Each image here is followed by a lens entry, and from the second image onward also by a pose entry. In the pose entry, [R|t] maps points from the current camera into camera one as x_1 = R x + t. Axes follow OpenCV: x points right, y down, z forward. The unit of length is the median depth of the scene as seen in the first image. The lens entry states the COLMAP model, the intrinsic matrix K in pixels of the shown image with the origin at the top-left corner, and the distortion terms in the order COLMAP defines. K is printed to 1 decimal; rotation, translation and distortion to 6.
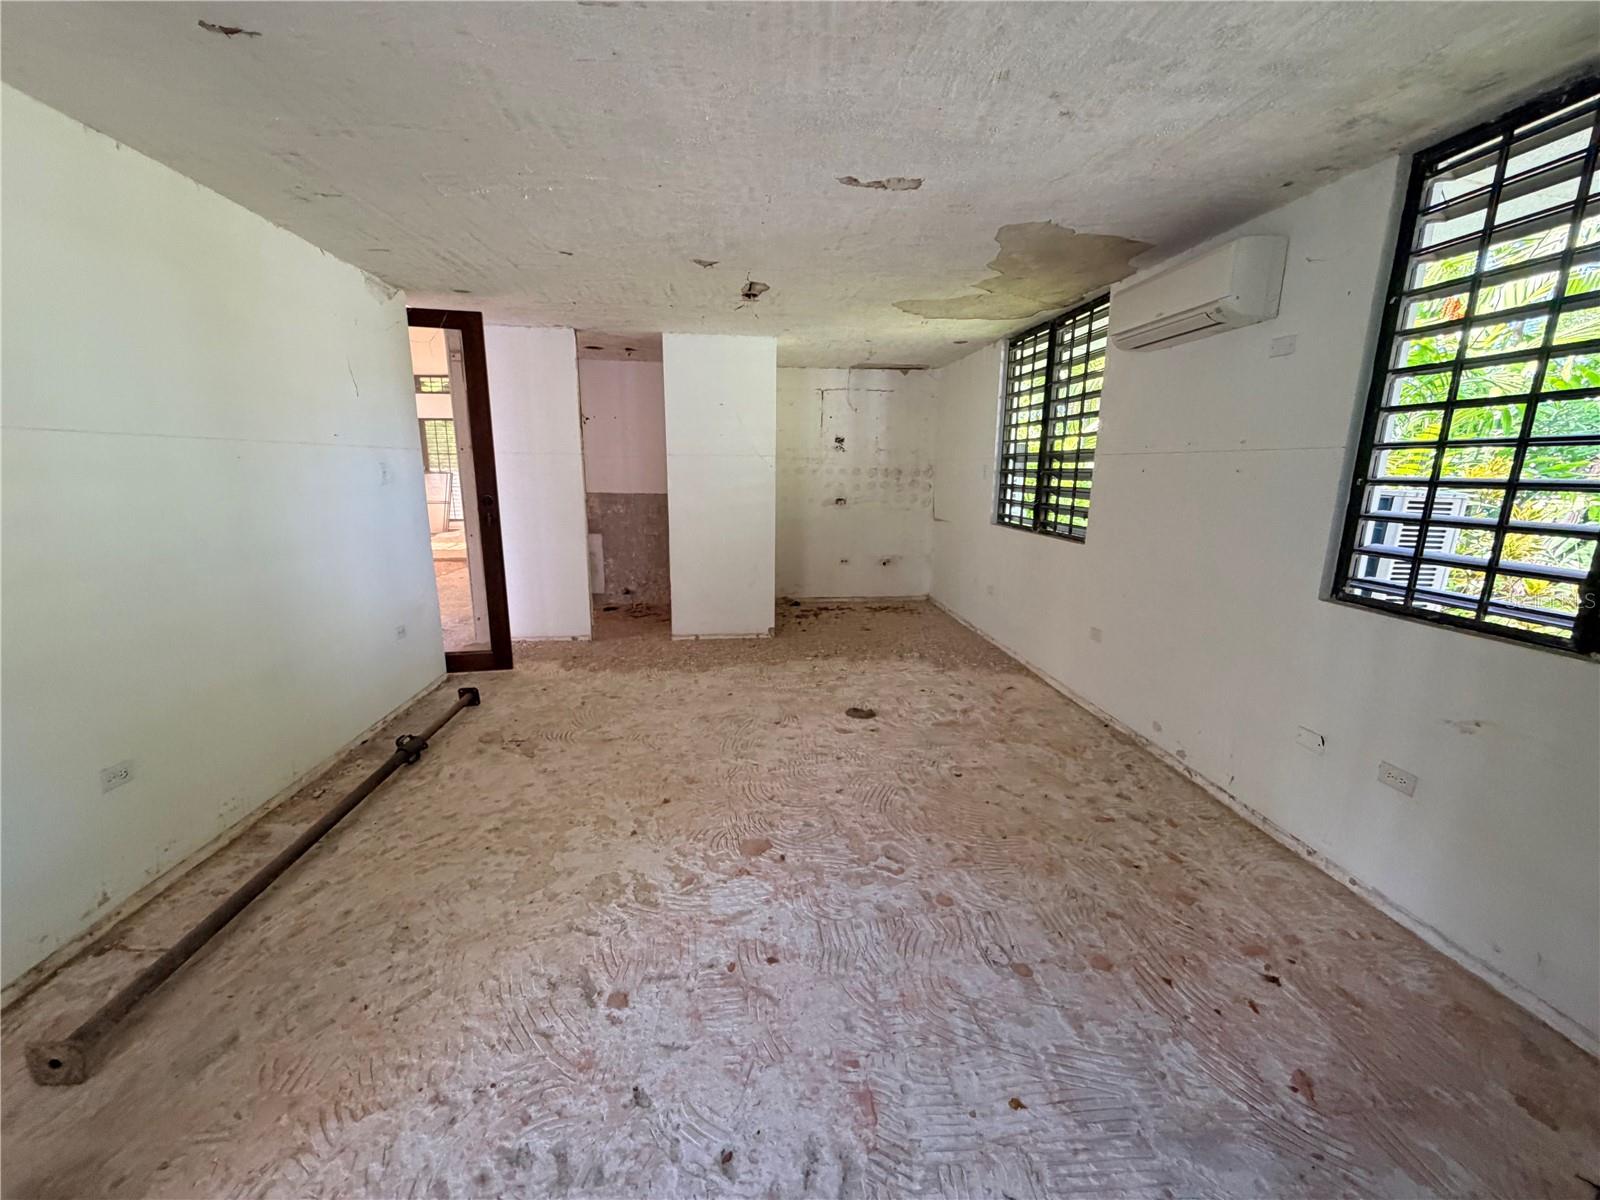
lens RADIAL K [[650.4, 0, 798.9], [0, 650.4, 602.7], [0, 0, 1]] dist [-0.001496, 0.000176]
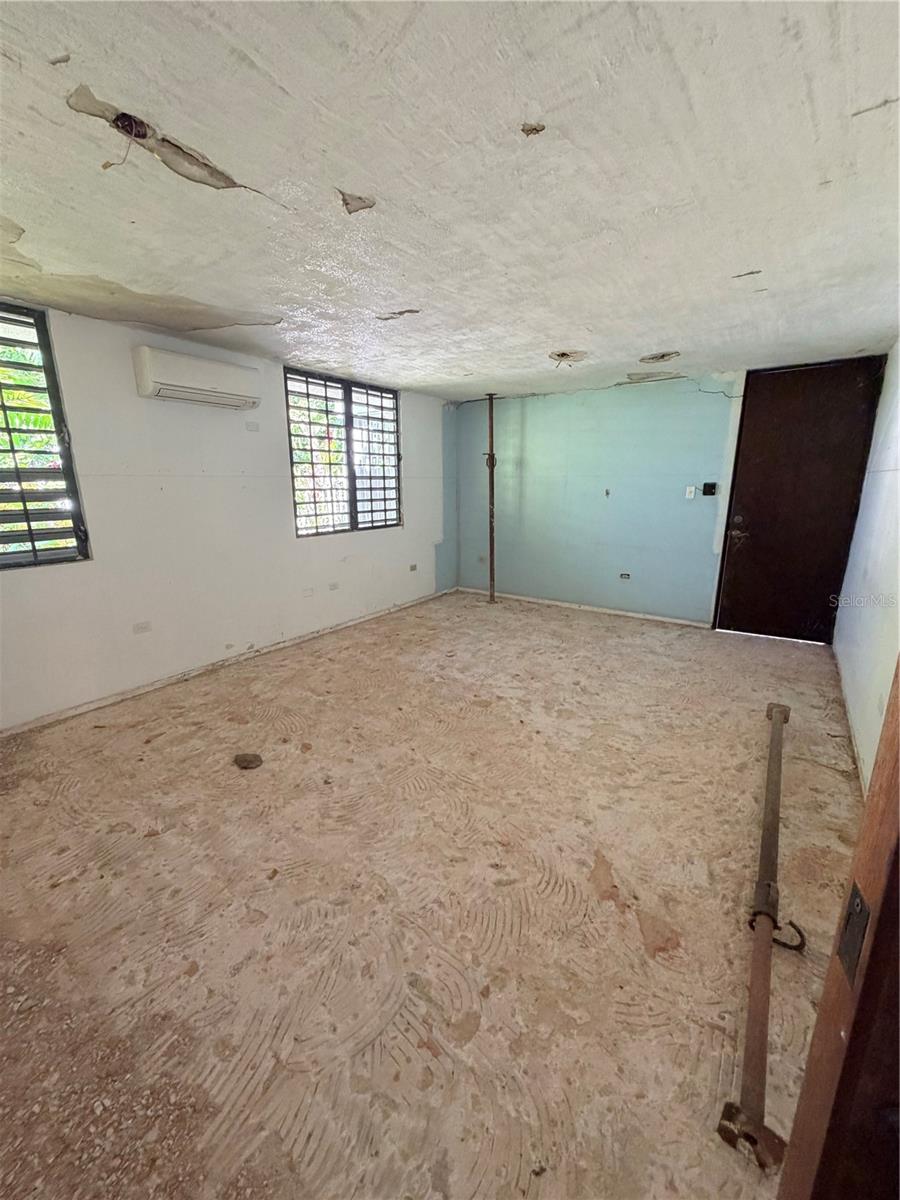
lens RADIAL K [[487.8, 0, 445.8], [0, 487.8, 597.7], [0, 0, 1]] dist [-0.001496, 0.000176]
pose [[-0.758626, -0.155319, 0.632742, -0.647634], [0.131289, 0.914804, 0.381966, -0.334364], [-0.638161, 0.372841, -0.673603, 1.519746]]
